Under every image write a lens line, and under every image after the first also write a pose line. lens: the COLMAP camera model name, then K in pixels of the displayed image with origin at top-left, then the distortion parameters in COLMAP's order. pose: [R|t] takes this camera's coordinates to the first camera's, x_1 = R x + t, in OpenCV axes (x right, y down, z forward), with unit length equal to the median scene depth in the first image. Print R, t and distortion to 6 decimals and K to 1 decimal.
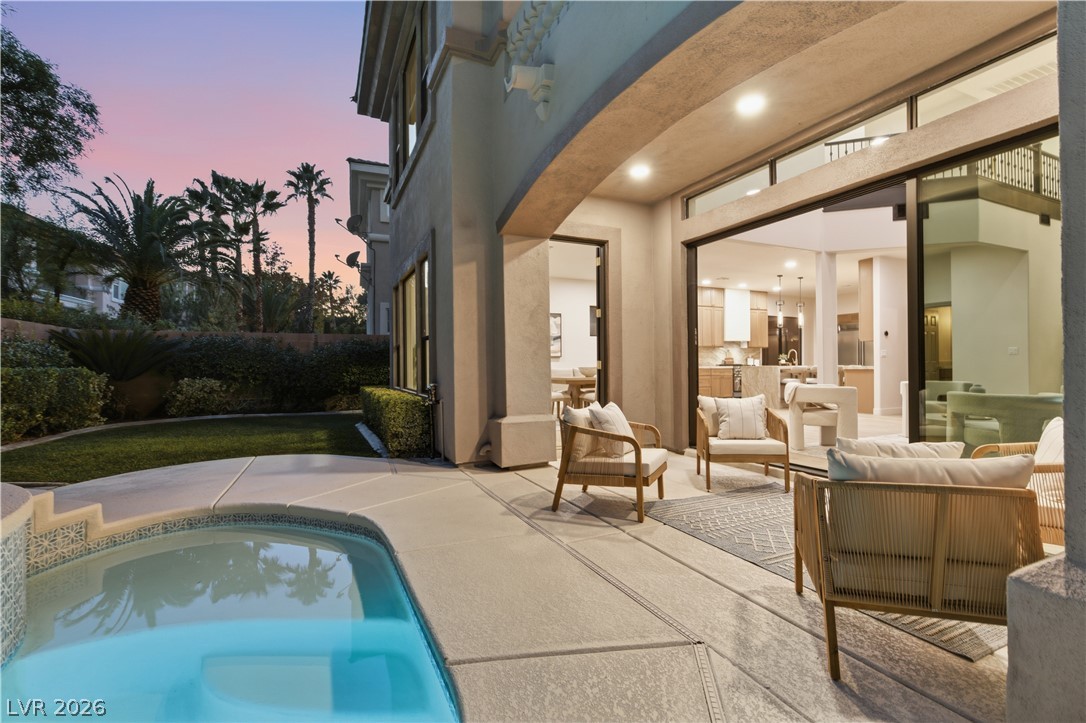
lens RADIAL K [[500.4, 0, 543.0], [0, 500.4, 361.5], [0, 0, 1]] dist [-0.000662, 0.000010]
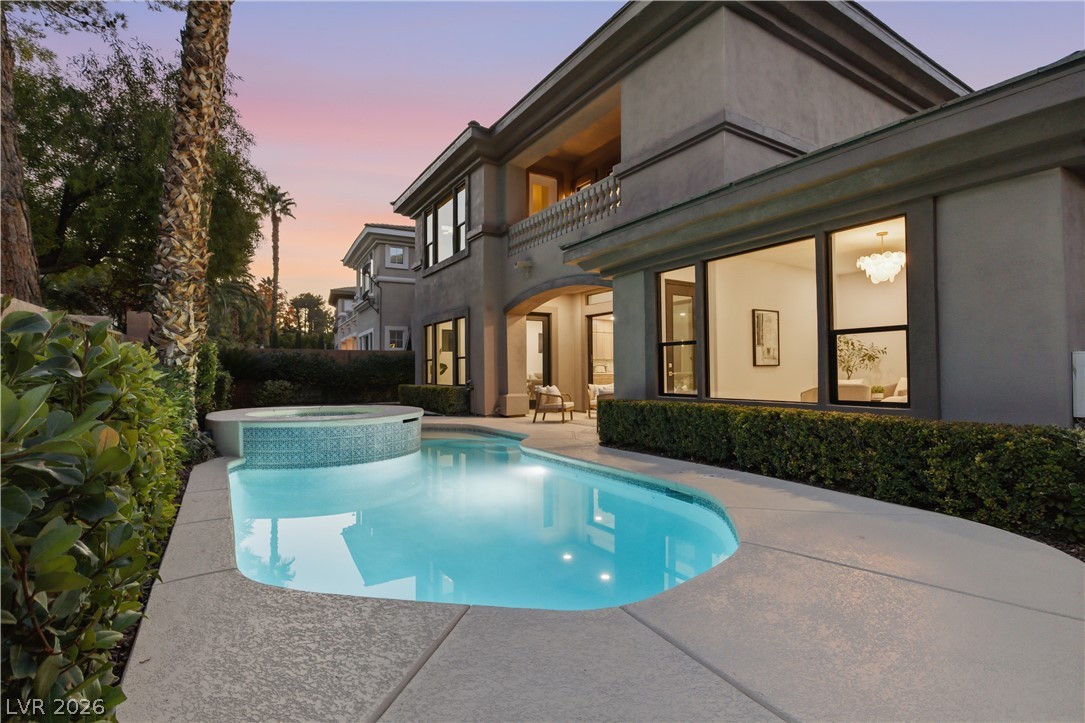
lens RADIAL K [[509.1, 0, 542.5], [0, 509.1, 361.5], [0, 0, 1]] dist [0.000375, 0.000071]
pose [[0.992820, 0.003015, 0.119577, -0.187803], [-0.001357, 0.999902, -0.013939, -0.006281], [-0.119607, 0.013676, 0.992727, -1.286913]]
